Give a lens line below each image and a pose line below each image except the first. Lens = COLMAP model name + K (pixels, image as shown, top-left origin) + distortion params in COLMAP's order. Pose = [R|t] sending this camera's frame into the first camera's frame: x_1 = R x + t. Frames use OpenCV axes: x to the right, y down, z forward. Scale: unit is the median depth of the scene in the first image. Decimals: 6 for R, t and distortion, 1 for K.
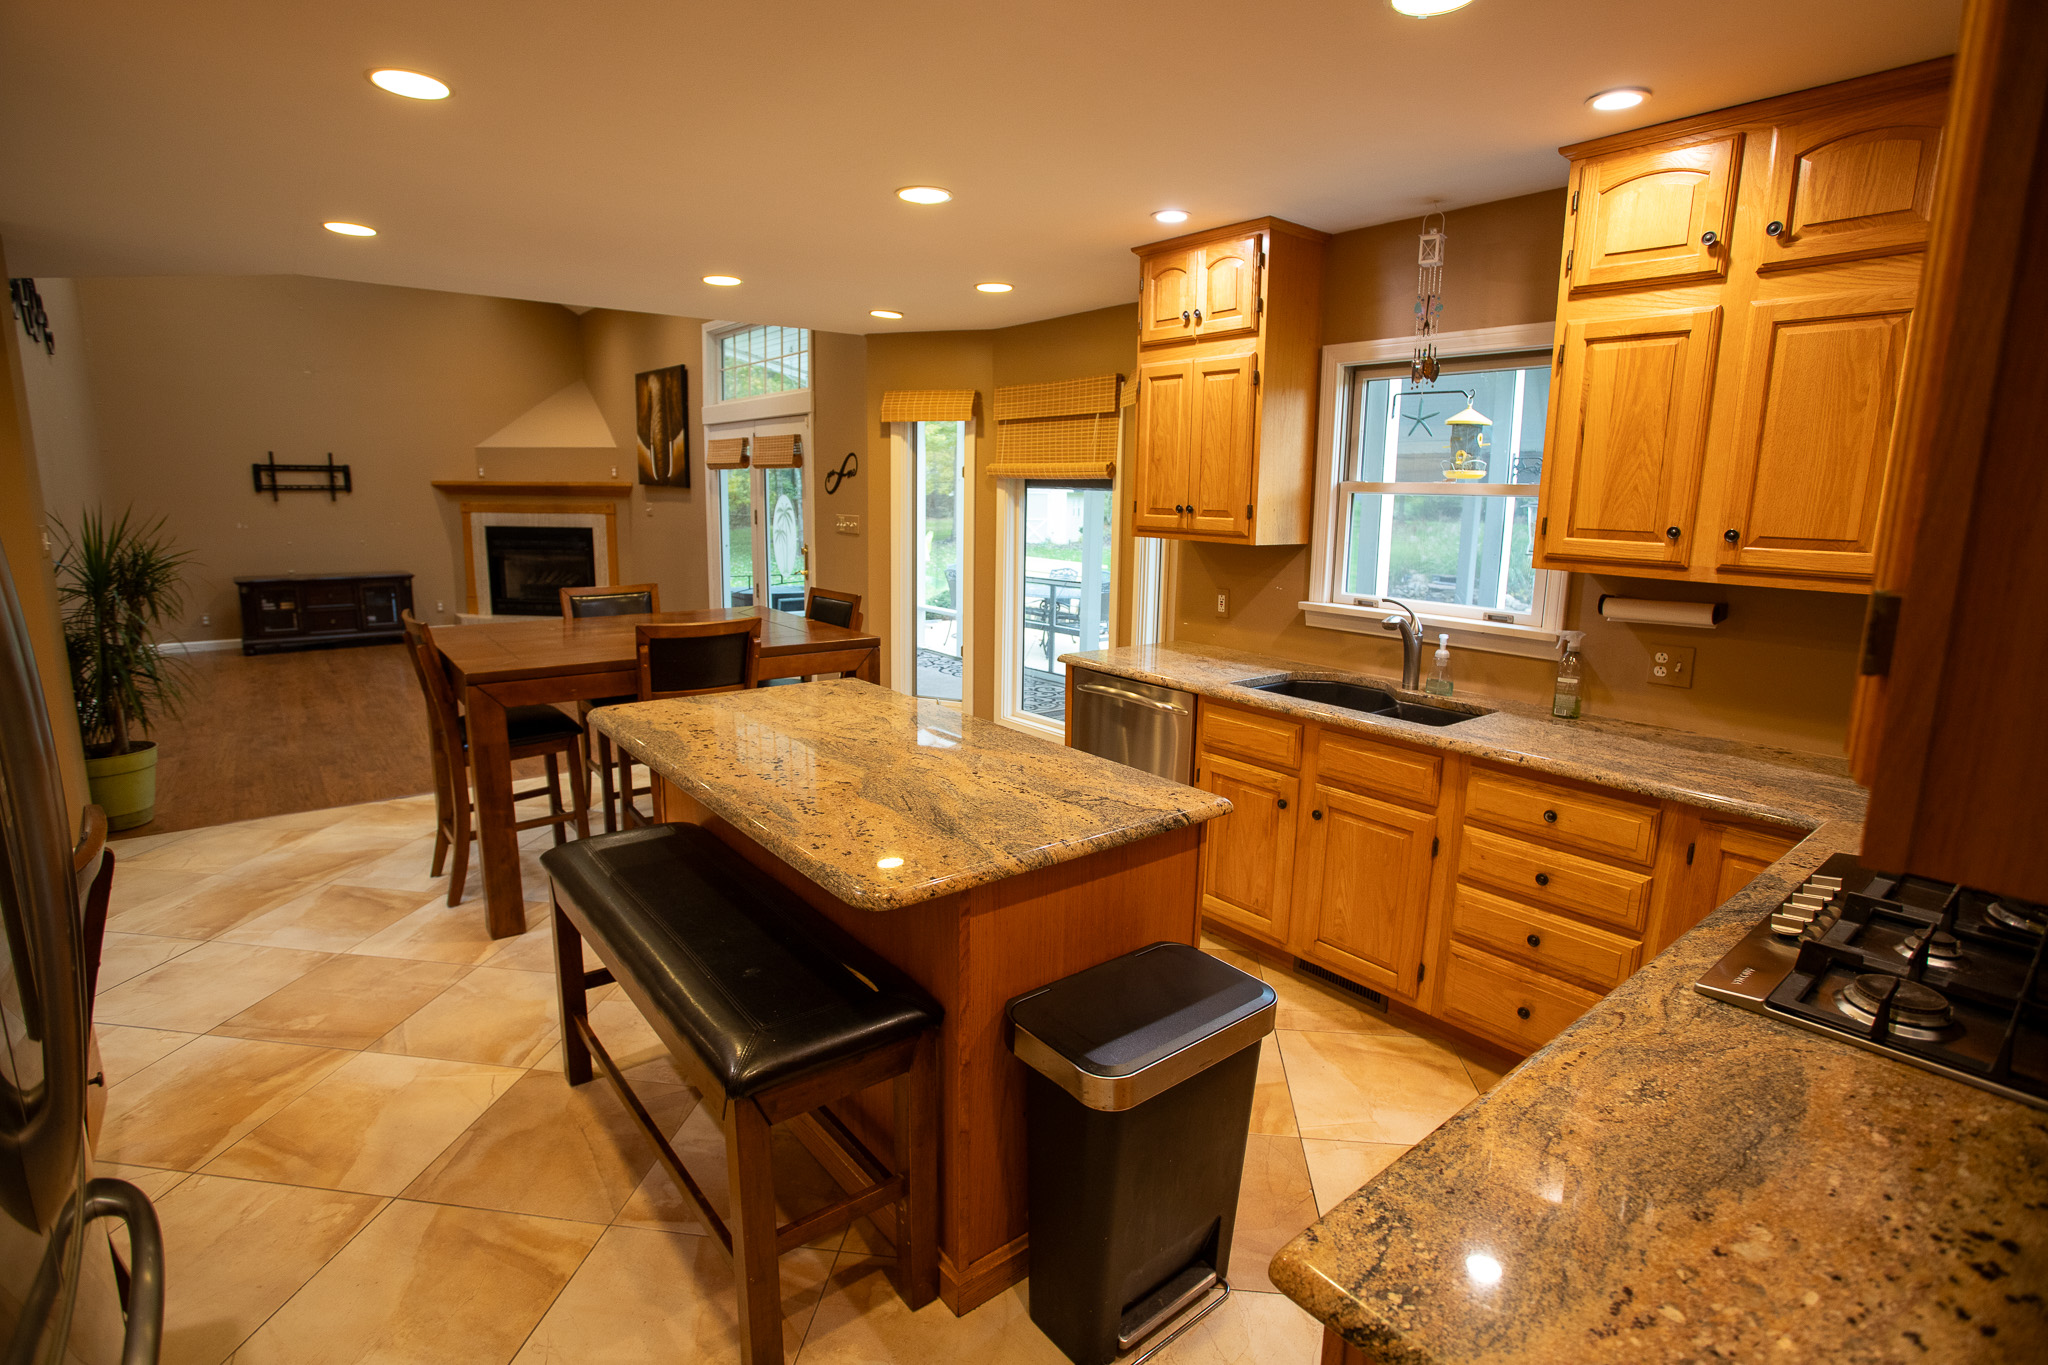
lens RADIAL K [[997.6, 0, 1027.2], [0, 997.6, 678.3], [0, 0, 1]] dist [-0.062315, 0.023451]
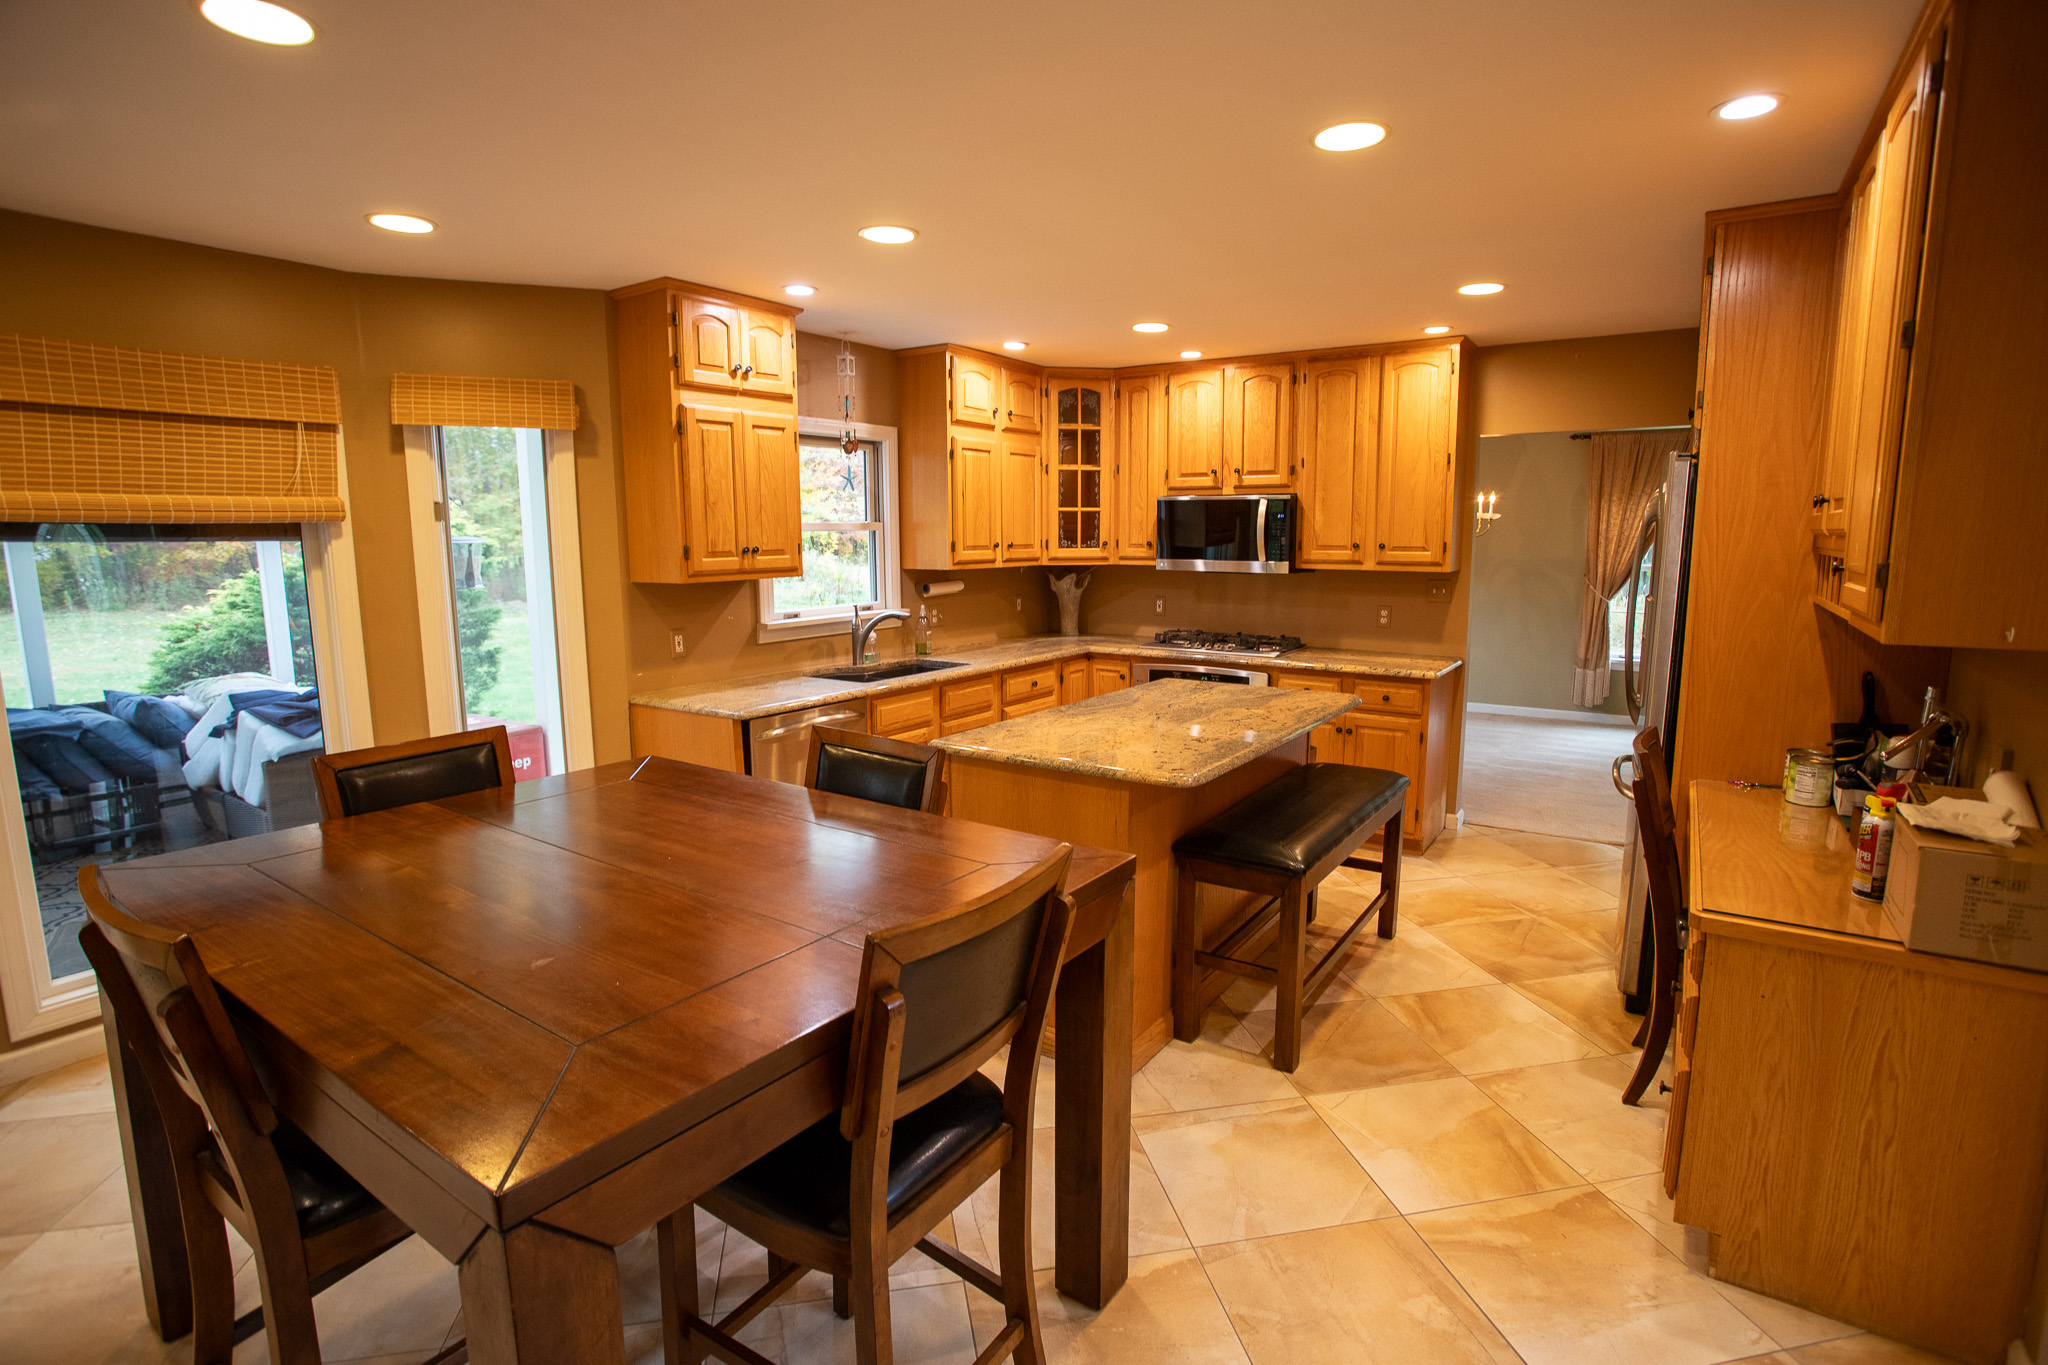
lens RADIAL K [[997.6, 0, 1035.6], [0, 997.6, 676.9], [0, 0, 1]] dist [-0.062315, 0.023451]
pose [[-0.304434, -0.155554, 0.939746, -0.545012], [0.175341, 0.960565, 0.215802, -0.123579], [-0.936256, 0.230473, -0.265154, 0.588263]]
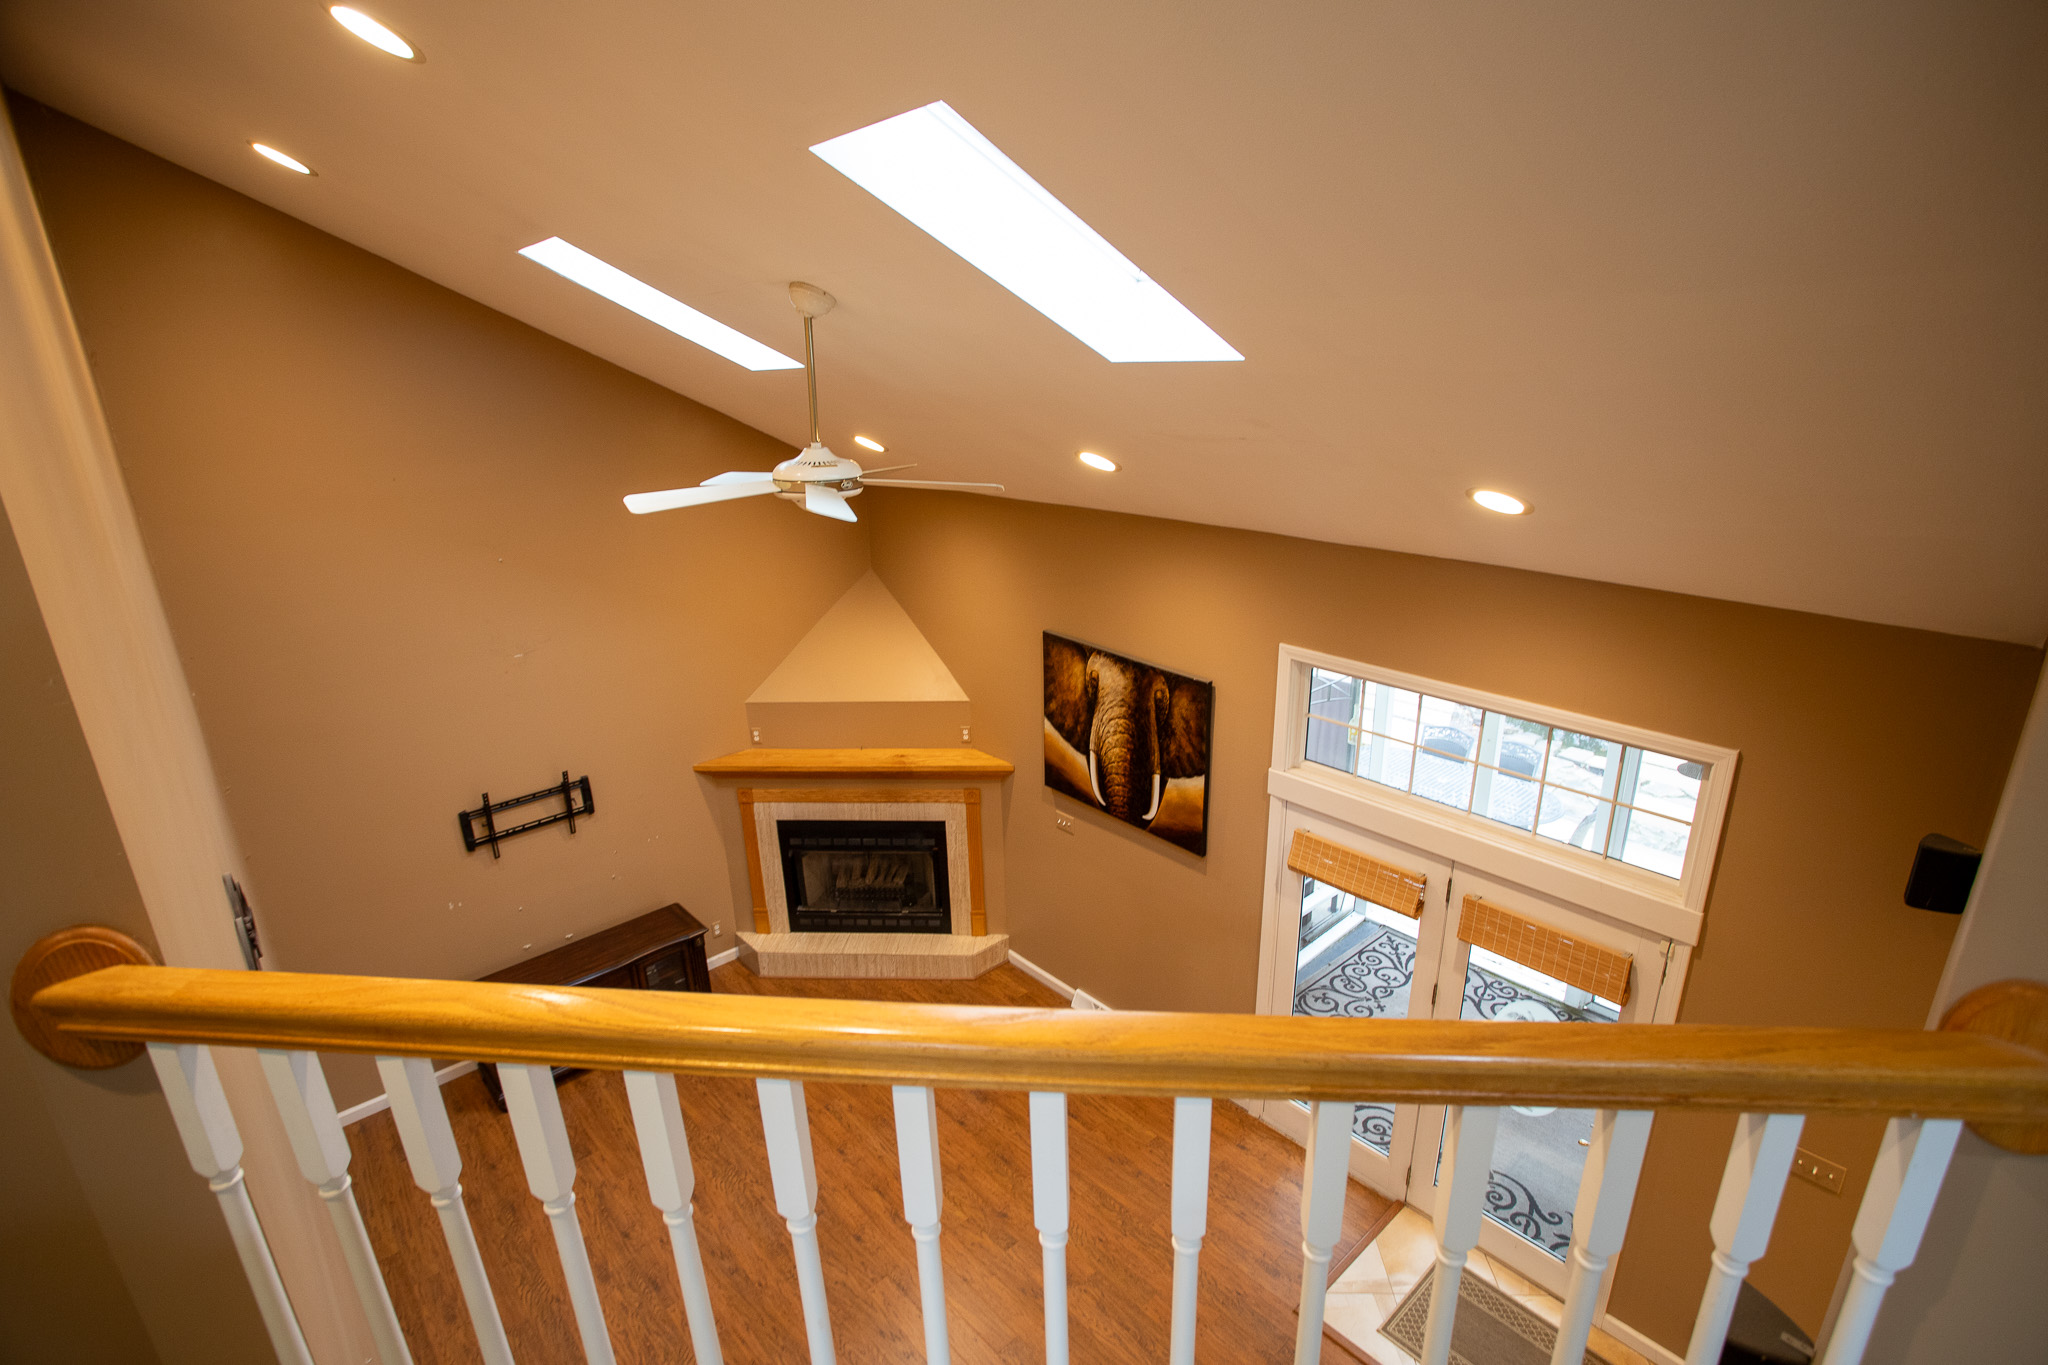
lens RADIAL K [[997.6, 0, 1020.2], [0, 997.6, 679.9], [0, 0, 1]] dist [-0.062315, 0.023451]
pose [[0.997569, -0.058819, 0.037368, -0.631380], [0.053165, 0.989067, 0.137549, -0.530136], [-0.045050, -0.135228, 0.989790, 0.496850]]
